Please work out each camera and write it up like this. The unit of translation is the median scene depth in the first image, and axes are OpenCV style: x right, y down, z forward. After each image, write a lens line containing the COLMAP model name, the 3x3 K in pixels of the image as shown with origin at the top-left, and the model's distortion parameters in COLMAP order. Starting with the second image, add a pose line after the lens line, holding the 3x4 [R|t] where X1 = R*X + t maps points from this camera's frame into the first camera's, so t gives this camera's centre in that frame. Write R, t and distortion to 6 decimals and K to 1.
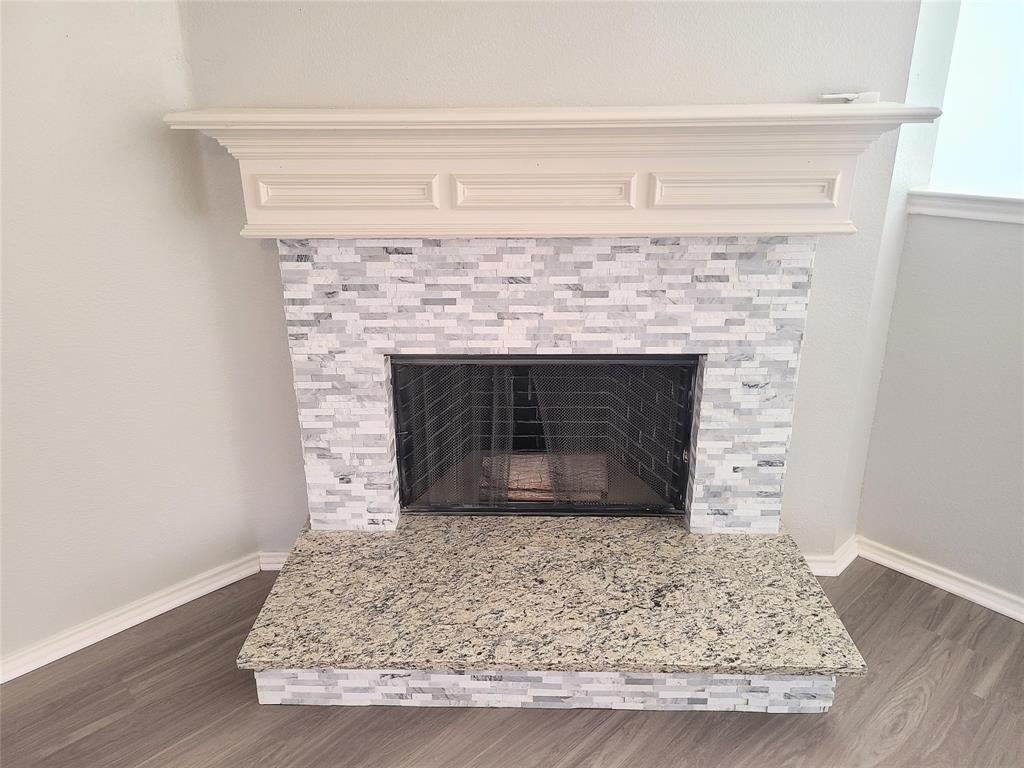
lens RADIAL K [[779.1, 0, 508.3], [0, 779.1, 379.0], [0, 0, 1]] dist [0.046616, -0.026490]
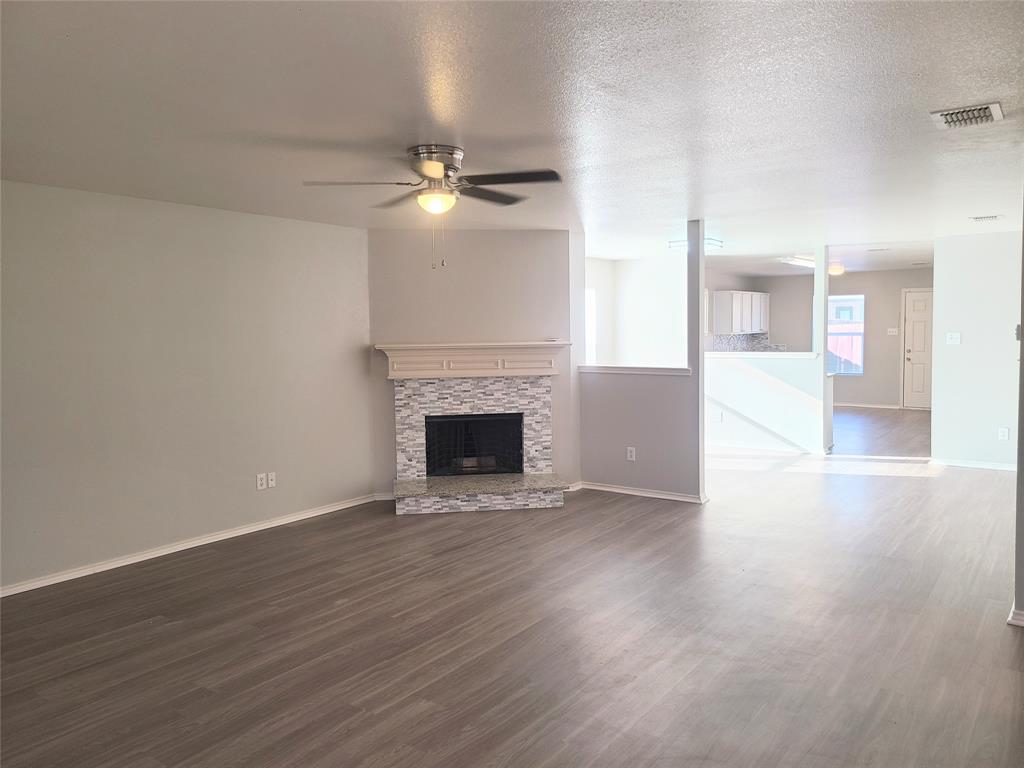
lens RADIAL K [[779.1, 0, 508.3], [0, 779.1, 379.0], [0, 0, 1]] dist [0.046616, -0.026490]
pose [[0.985133, -0.015315, 0.171108, -0.375681], [0.063368, 0.958177, -0.279071, 0.753428], [-0.159678, 0.285765, 0.944903, -2.161736]]
